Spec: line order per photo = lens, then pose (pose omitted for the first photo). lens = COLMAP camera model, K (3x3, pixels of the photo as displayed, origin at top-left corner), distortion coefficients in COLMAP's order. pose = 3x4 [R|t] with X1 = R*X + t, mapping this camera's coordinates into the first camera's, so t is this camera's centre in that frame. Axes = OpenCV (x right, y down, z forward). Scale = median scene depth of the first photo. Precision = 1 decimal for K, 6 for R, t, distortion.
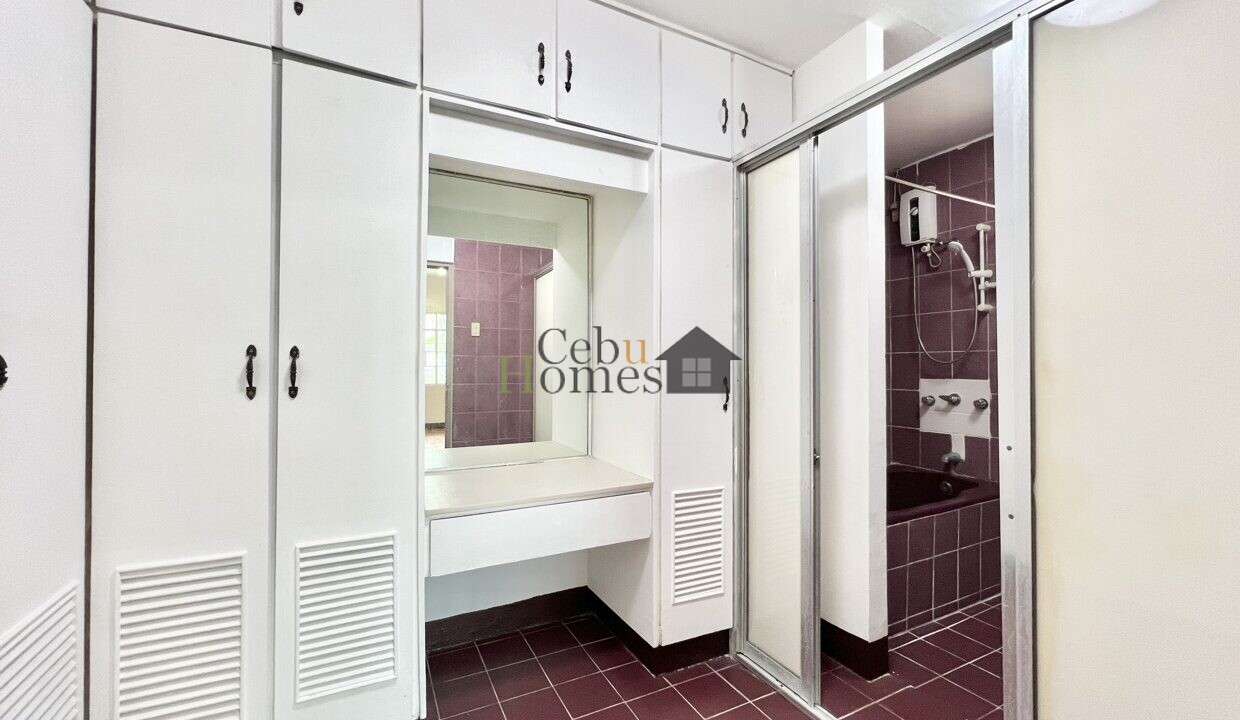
lens RADIAL K [[495.6, 0, 619.9], [0, 495.6, 362.6], [0, 0, 1]] dist [-0.001238, -0.000752]
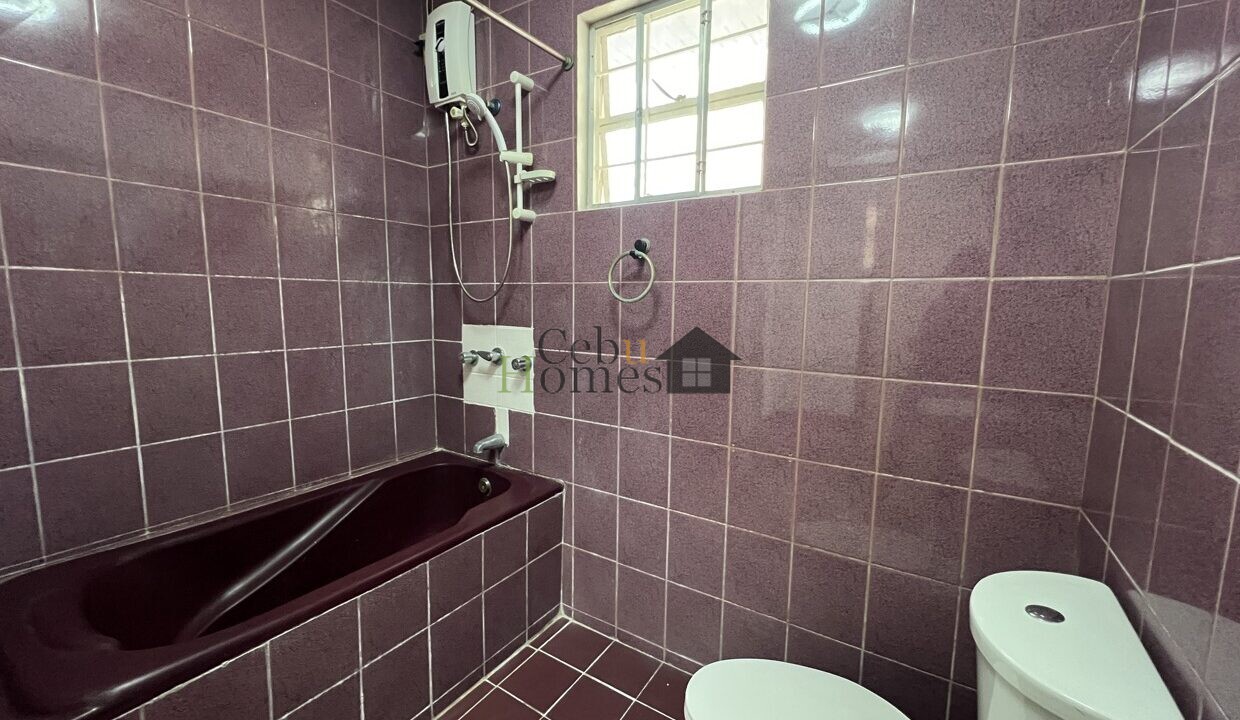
lens RADIAL K [[495.6, 0, 614.5], [0, 495.6, 359.5], [0, 0, 1]] dist [-0.001238, -0.000752]
pose [[0.865158, -0.039482, 0.499943, 0.481040], [-0.022970, 0.992730, 0.118148, -0.003541], [-0.500973, -0.113701, 0.857962, 0.352173]]
